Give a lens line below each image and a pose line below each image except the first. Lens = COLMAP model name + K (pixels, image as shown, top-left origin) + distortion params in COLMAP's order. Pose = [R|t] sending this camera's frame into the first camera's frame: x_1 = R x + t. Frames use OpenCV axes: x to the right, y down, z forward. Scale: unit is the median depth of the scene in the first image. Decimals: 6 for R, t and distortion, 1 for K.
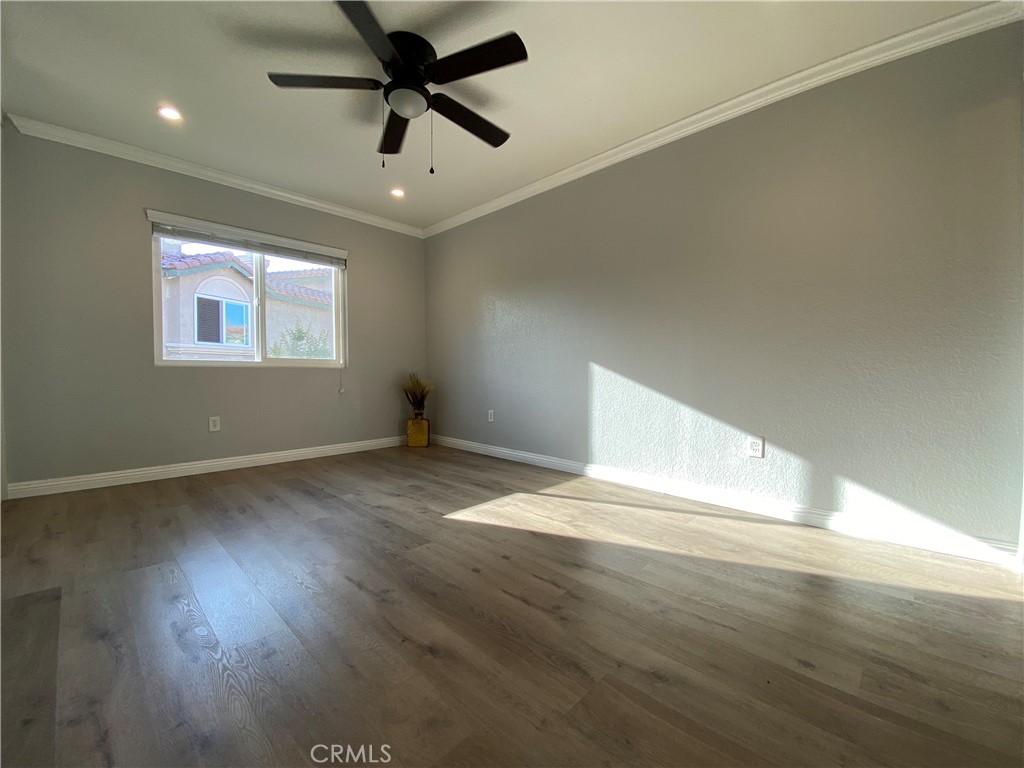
lens RADIAL K [[415.7, 0, 516.3], [0, 415.7, 378.8], [0, 0, 1]] dist [-0.020118, -0.004624]
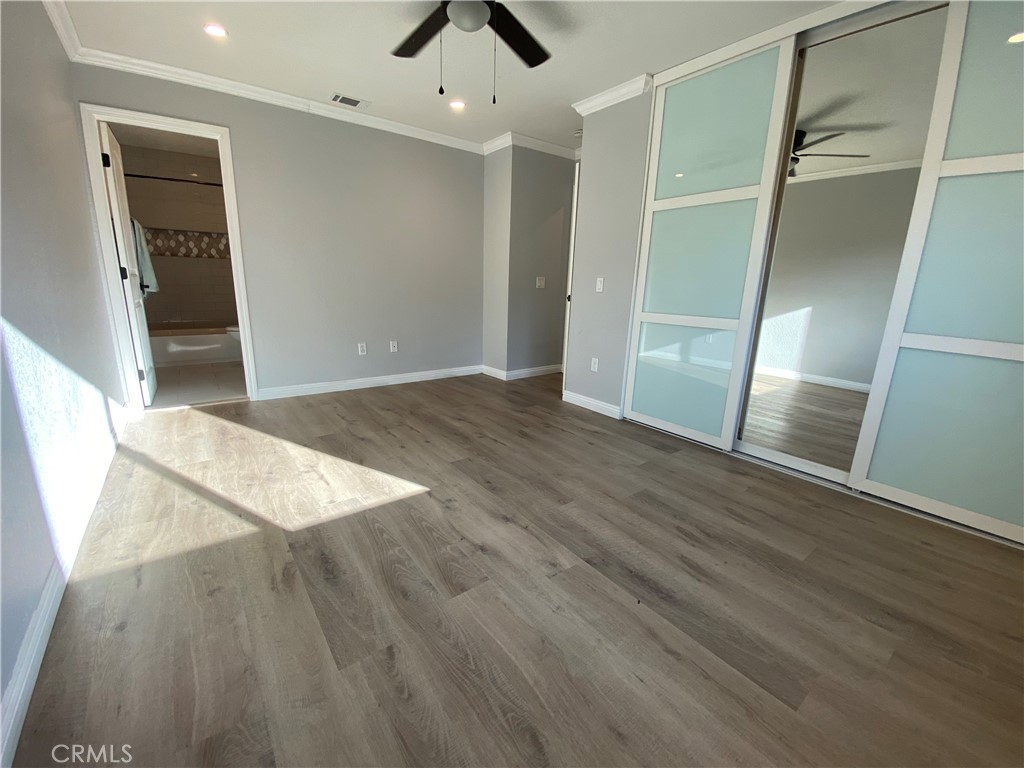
lens RADIAL K [[415.7, 0, 513.0], [0, 415.7, 383.7], [0, 0, 1]] dist [-0.020118, -0.004624]
pose [[-0.986934, -0.078067, 0.140953, -0.579258], [-0.040600, 0.967051, 0.251325, -0.152645], [-0.155929, 0.242319, -0.957584, 2.231018]]
